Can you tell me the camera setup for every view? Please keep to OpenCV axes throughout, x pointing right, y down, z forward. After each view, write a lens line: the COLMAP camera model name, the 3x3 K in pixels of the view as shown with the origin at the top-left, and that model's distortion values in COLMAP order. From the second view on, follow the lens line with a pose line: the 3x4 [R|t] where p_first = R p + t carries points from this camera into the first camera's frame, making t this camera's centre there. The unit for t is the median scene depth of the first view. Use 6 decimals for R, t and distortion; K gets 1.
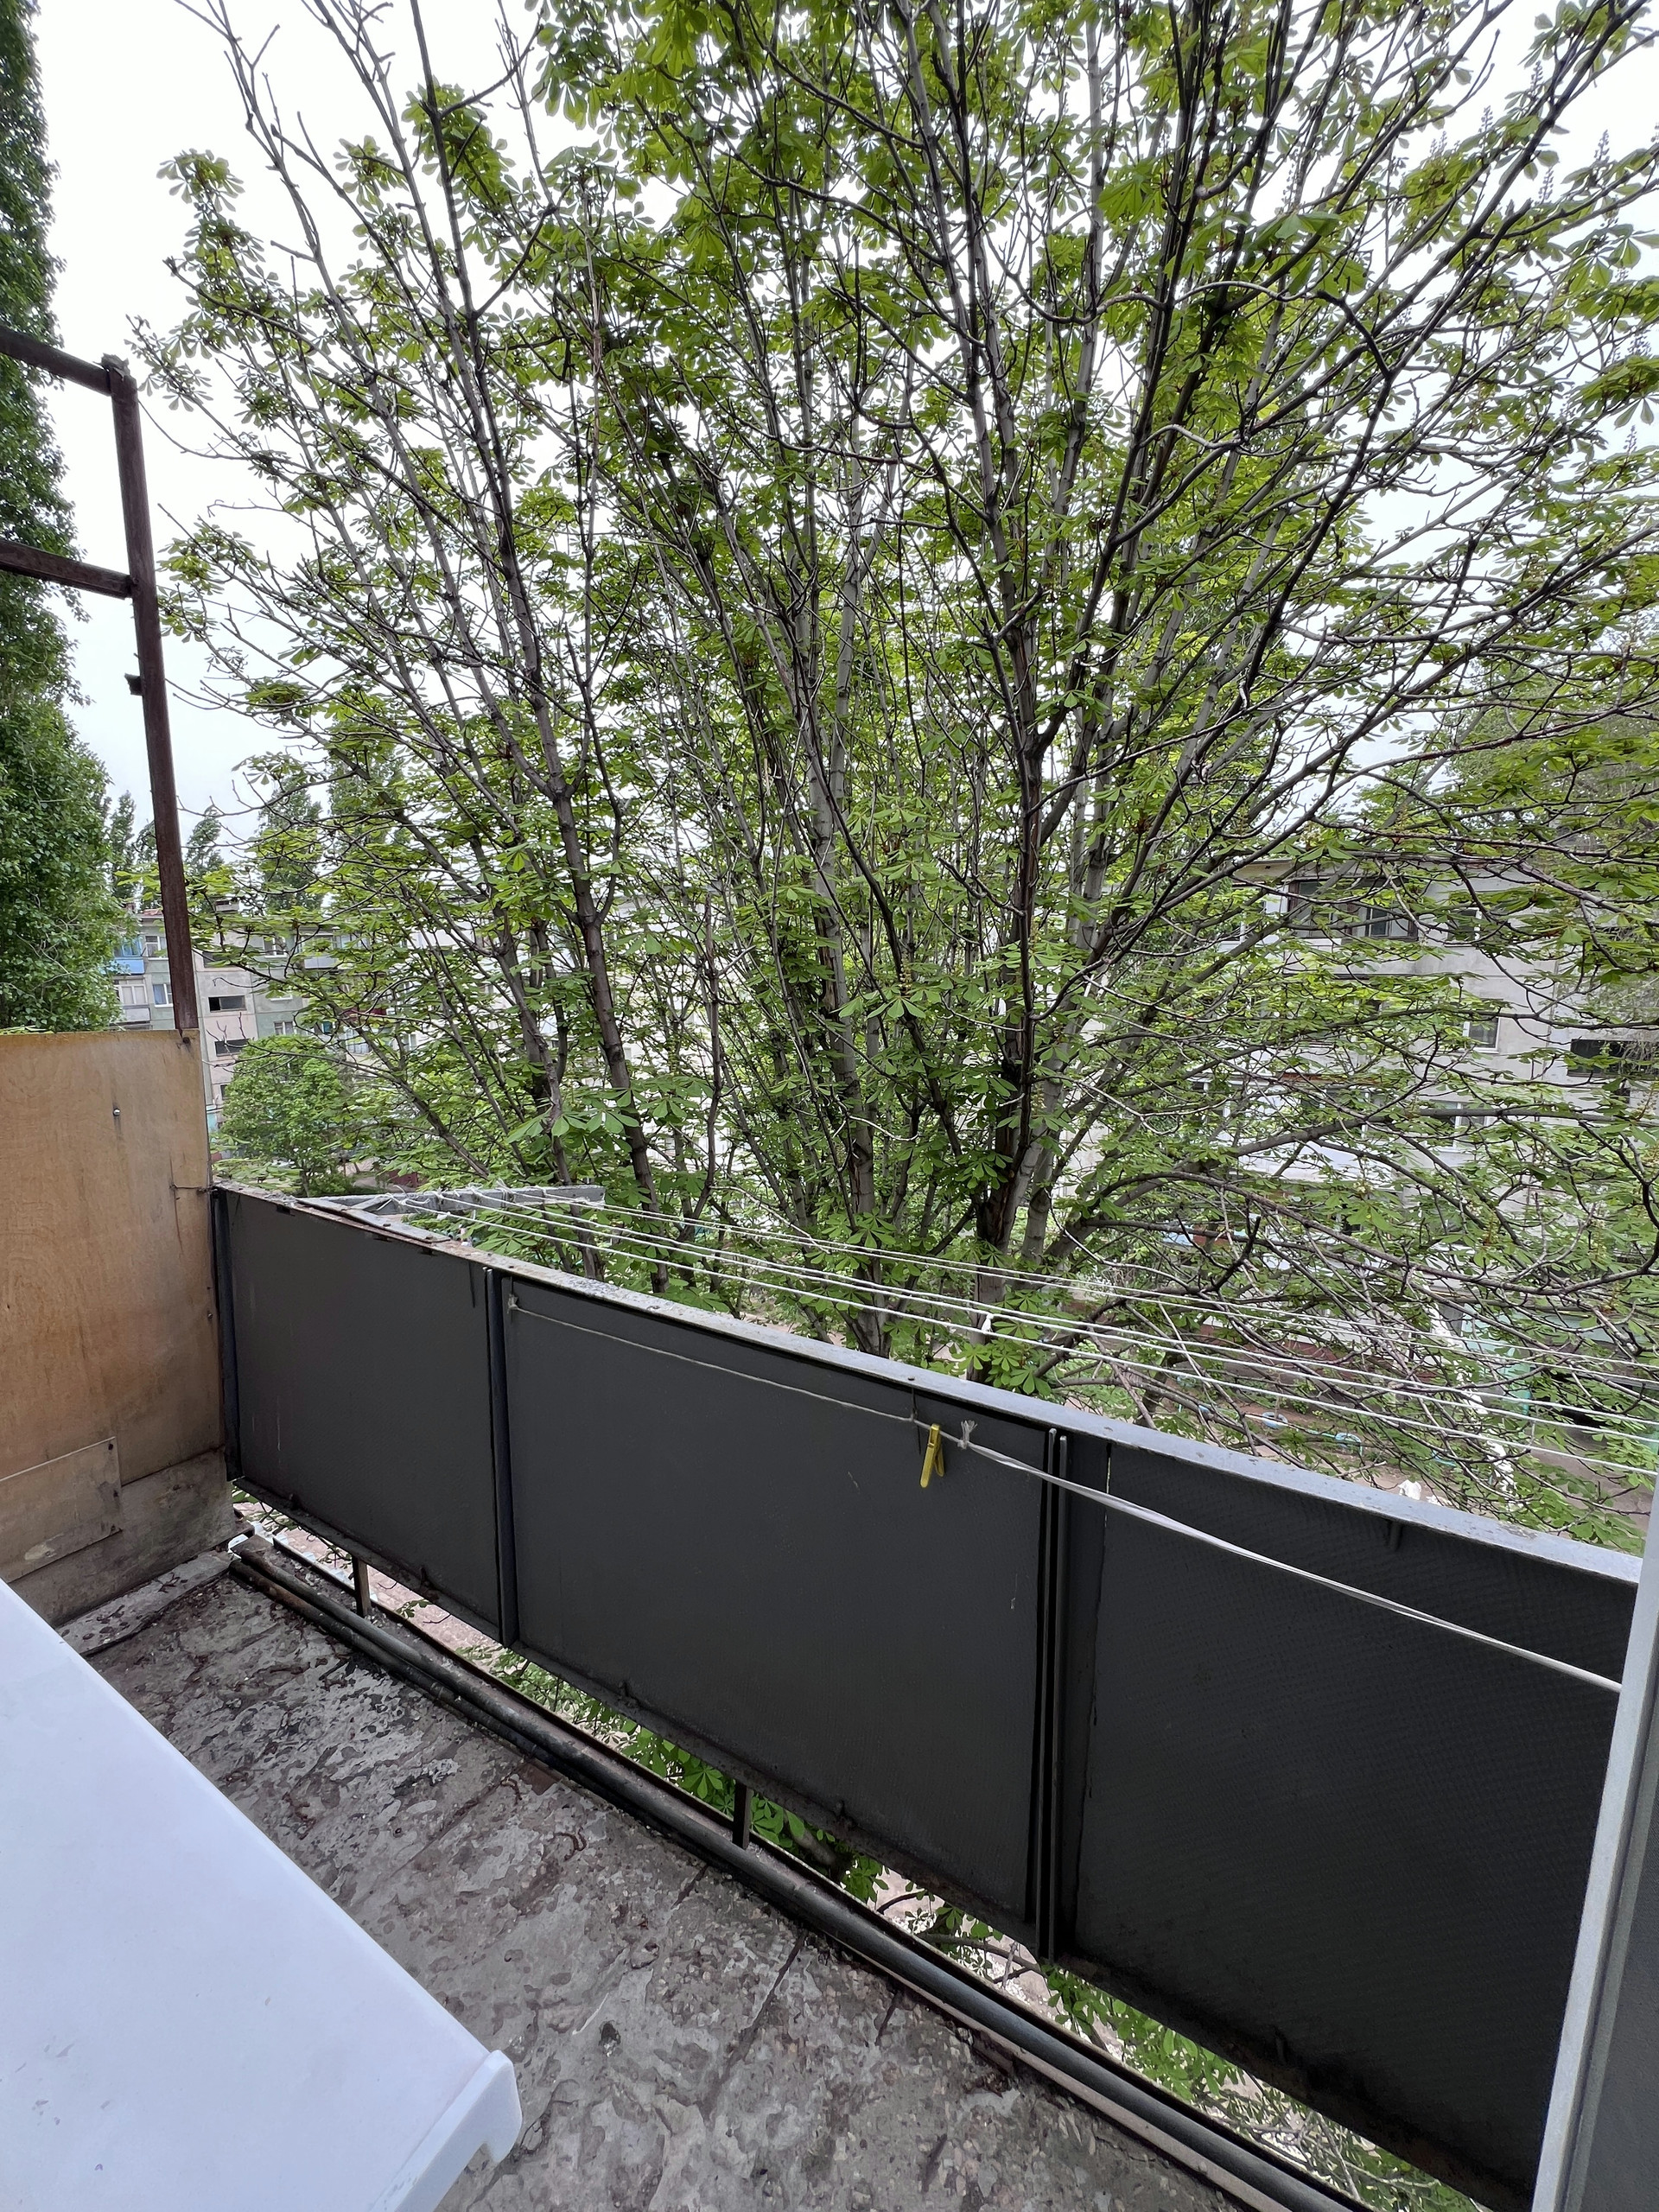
lens RADIAL K [[878.2, 0, 840.2], [0, 878.2, 1098.1], [0, 0, 1]] dist [-0.005320, 0.000370]
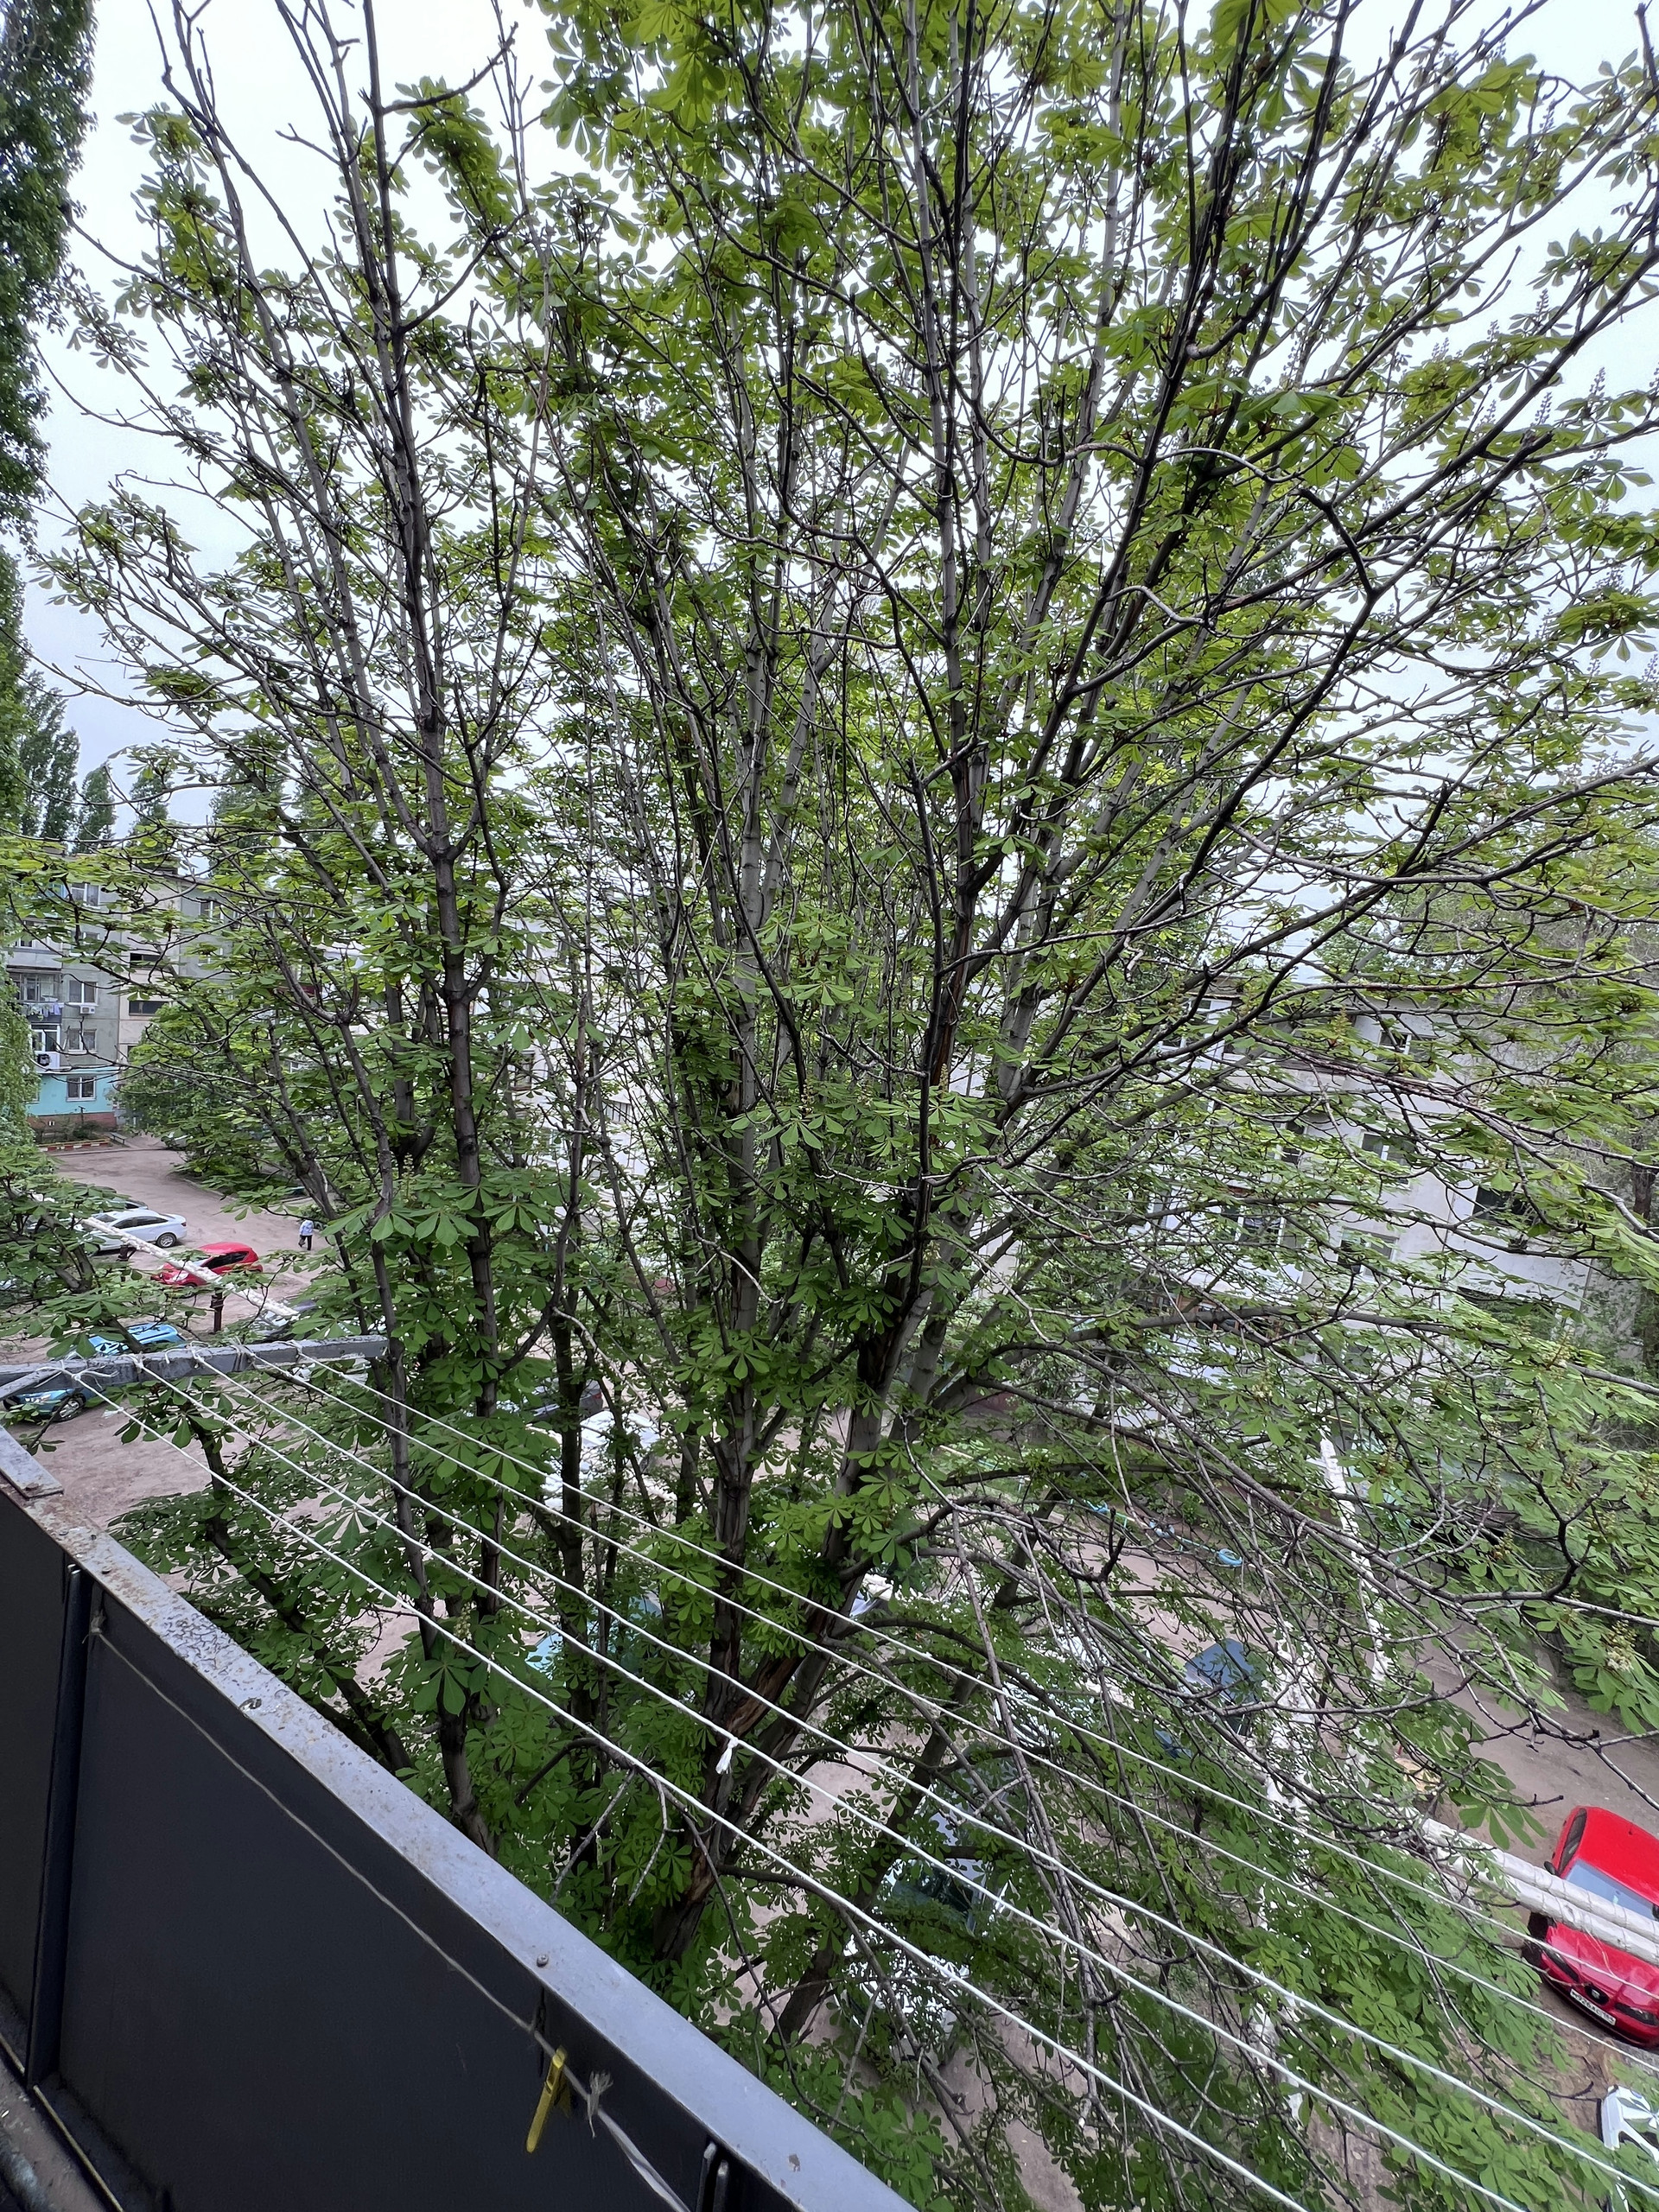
lens RADIAL K [[878.2, 0, 840.2], [0, 878.2, 1098.1], [0, 0, 1]] dist [-0.005320, 0.000370]
pose [[0.989340, 0.130884, 0.063834, 0.057709], [-0.127385, 0.990264, -0.056134, -0.107859], [-0.070560, 0.047404, 0.996381, 0.098848]]
